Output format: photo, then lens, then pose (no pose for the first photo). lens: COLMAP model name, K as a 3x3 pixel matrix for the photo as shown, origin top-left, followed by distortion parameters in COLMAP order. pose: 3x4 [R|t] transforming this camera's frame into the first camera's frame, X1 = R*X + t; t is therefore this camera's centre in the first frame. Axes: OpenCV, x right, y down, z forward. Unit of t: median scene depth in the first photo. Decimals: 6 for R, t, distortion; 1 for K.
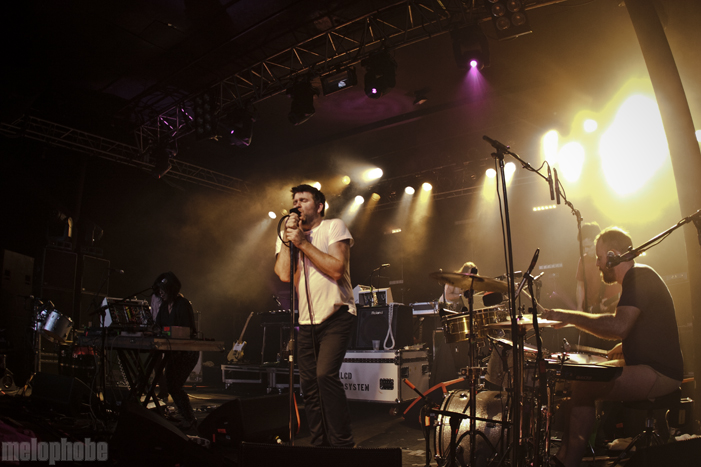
lens RADIAL K [[484.8, 0, 353.1], [0, 484.8, 245.6], [0, 0, 1]] dist [-0.338769, 0.114036]
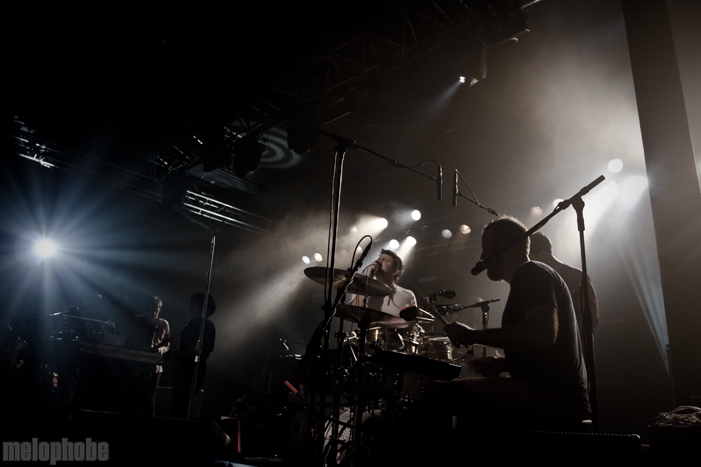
lens RADIAL K [[554.0, 0, 350.5], [0, 554.0, 233.5], [0, 0, 1]] dist [-0.089724, 0.056591]
pose [[0.985115, 0.015298, -0.171214, 0.172614], [-0.039355, 0.989648, -0.138012, 0.052618], [0.167330, 0.142696, 0.975520, -0.061396]]
